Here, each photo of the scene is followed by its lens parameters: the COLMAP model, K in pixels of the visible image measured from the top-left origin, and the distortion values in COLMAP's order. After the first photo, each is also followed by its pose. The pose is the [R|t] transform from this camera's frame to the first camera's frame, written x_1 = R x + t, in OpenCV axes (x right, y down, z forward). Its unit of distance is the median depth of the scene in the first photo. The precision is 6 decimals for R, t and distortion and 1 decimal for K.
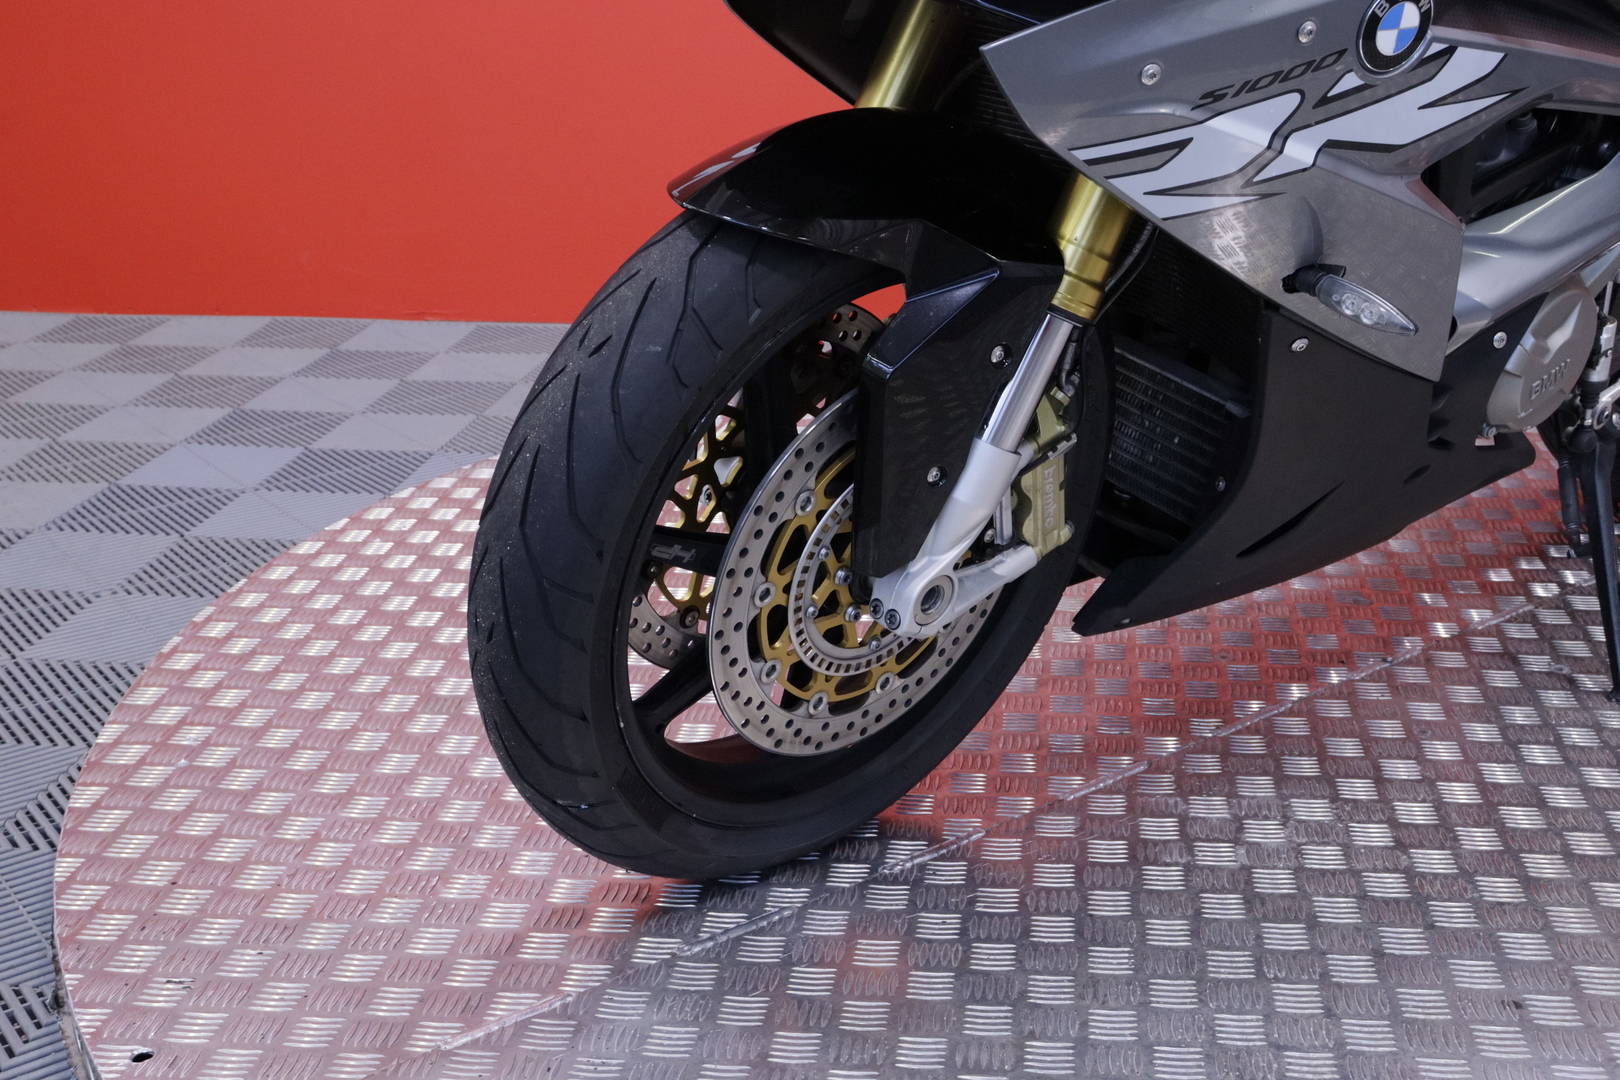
lens RADIAL K [[1947.9, 0, 795.8], [0, 1947.9, 535.6], [0, 0, 1]] dist [0.019138, 0.000000]
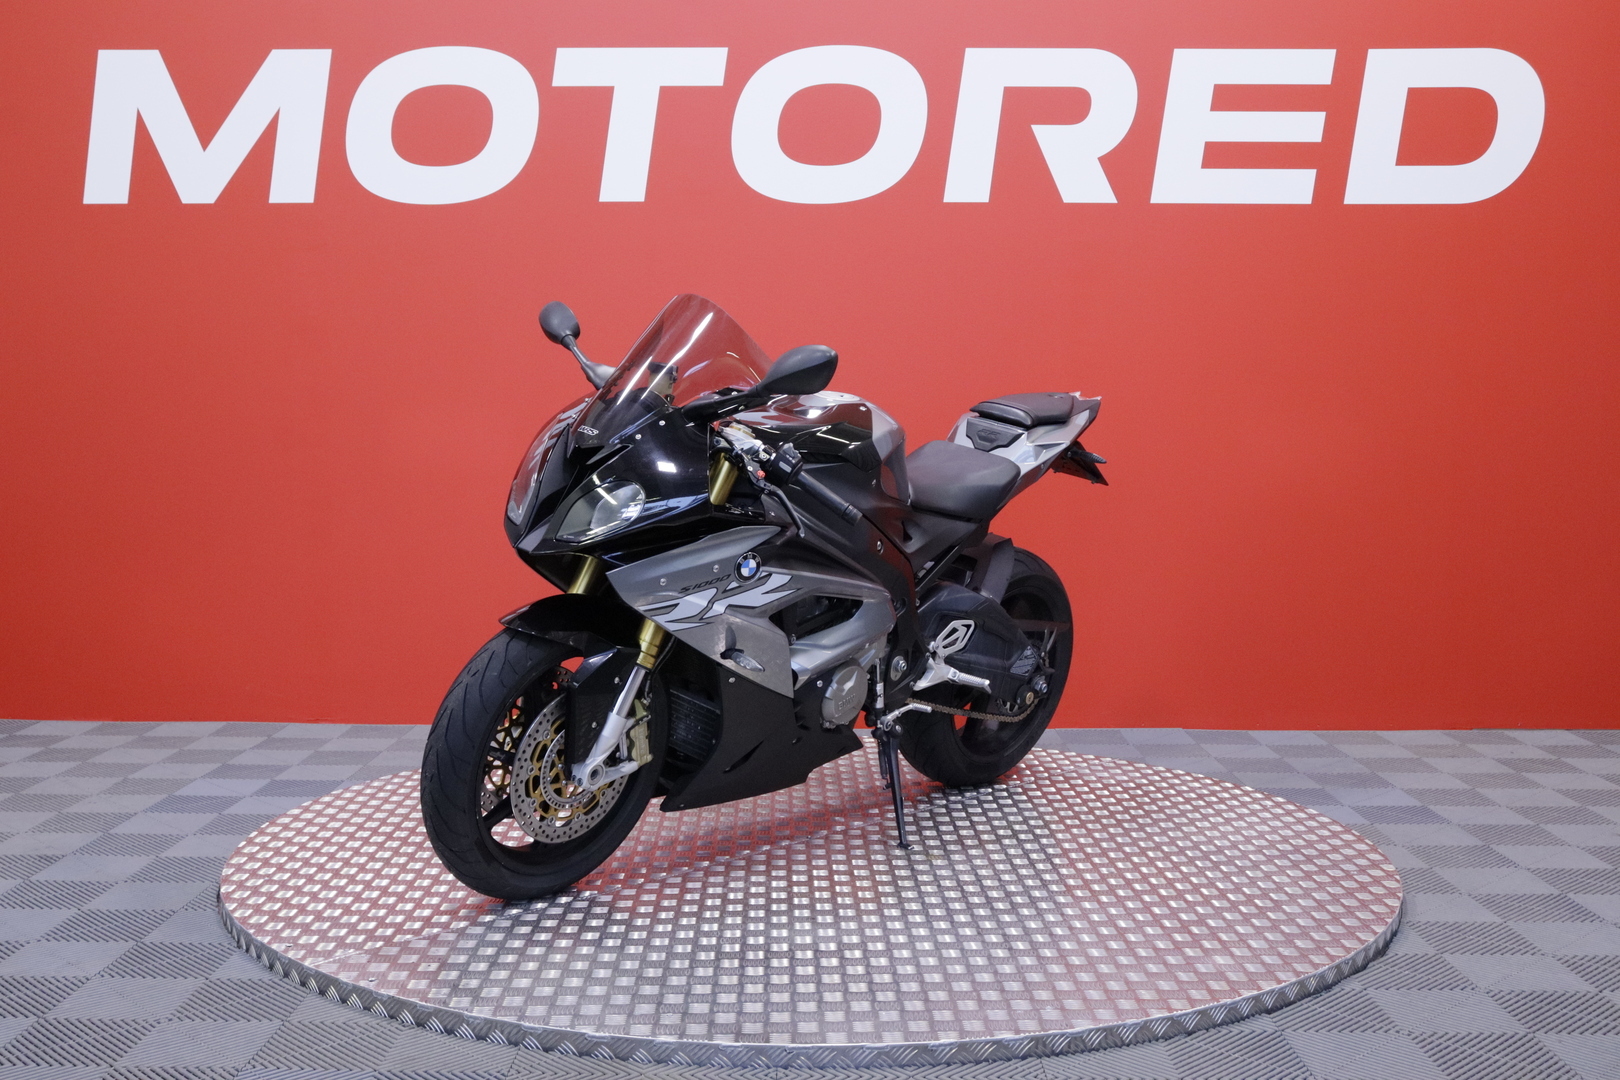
lens RADIAL K [[1721.0, 0, 807.9], [0, 1721.0, 528.1], [0, 0, 1]] dist [-0.115242, 0.000000]
pose [[0.987926, 0.008898, 0.154670, -0.007228], [0.031823, 0.965406, -0.258800, 0.322850], [-0.151623, 0.260598, 0.953467, -1.357670]]
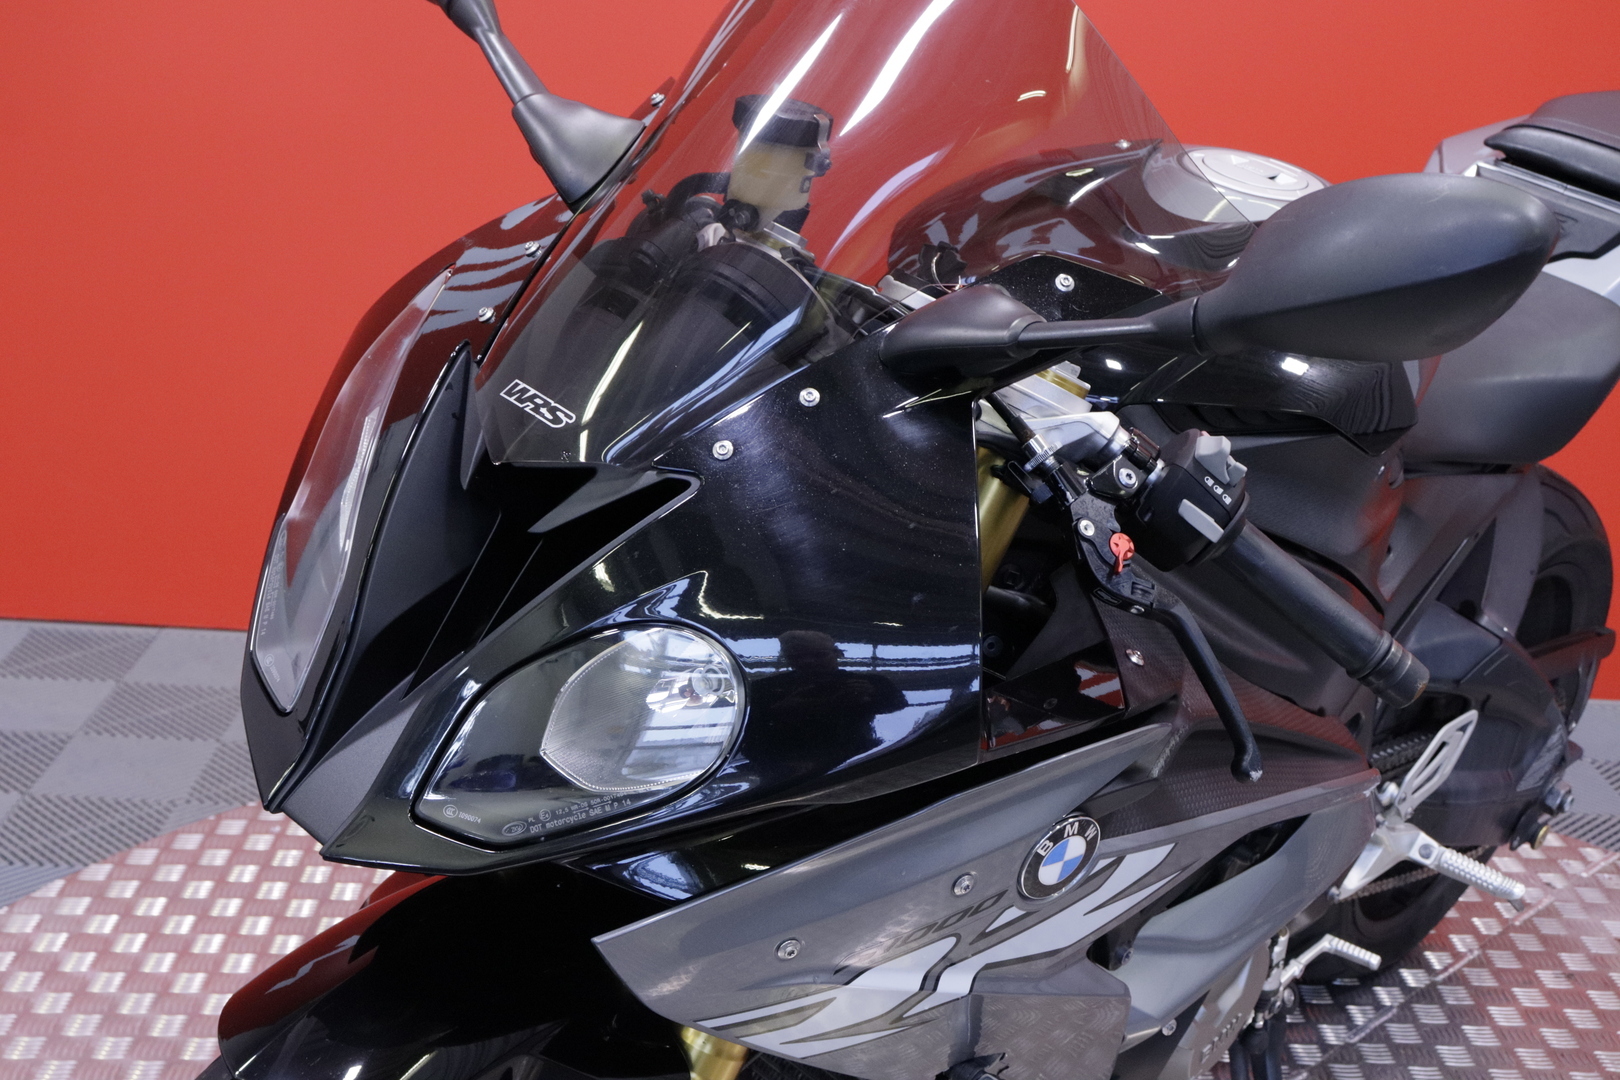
lens RADIAL K [[2142.9, 0, 806.0], [0, 2142.9, 548.9], [0, 0, 1]] dist [-0.014538, 0.000000]
pose [[0.984392, 0.014543, 0.175388, 0.016337], [-0.011976, 0.999805, -0.015689, -0.342436], [-0.175582, 0.013344, 0.984374, 0.046670]]
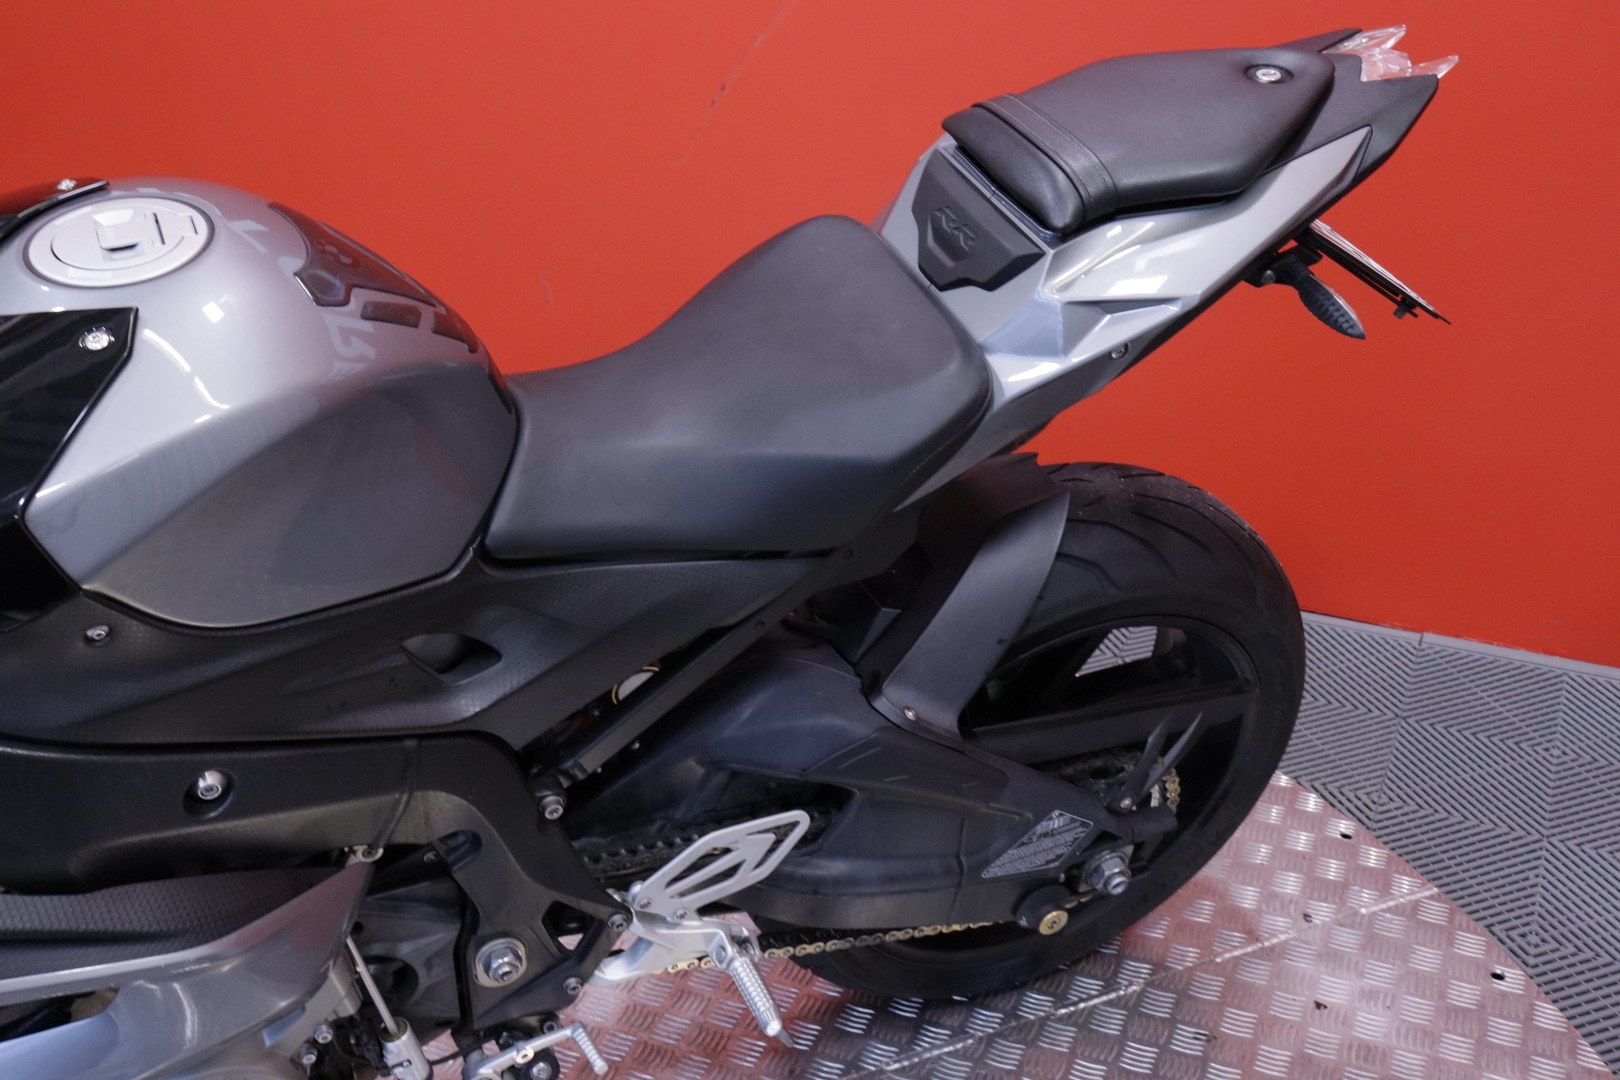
lens RADIAL K [[1721.0, 0, 808.3], [0, 1721.0, 544.2], [0, 0, 1]] dist [-0.115242, 0.000000]
pose [[0.964734, 0.126442, -0.230869, 0.922005], [-0.087325, 0.981141, 0.172443, -0.583045], [0.248319, -0.146201, 0.957582, 0.464447]]
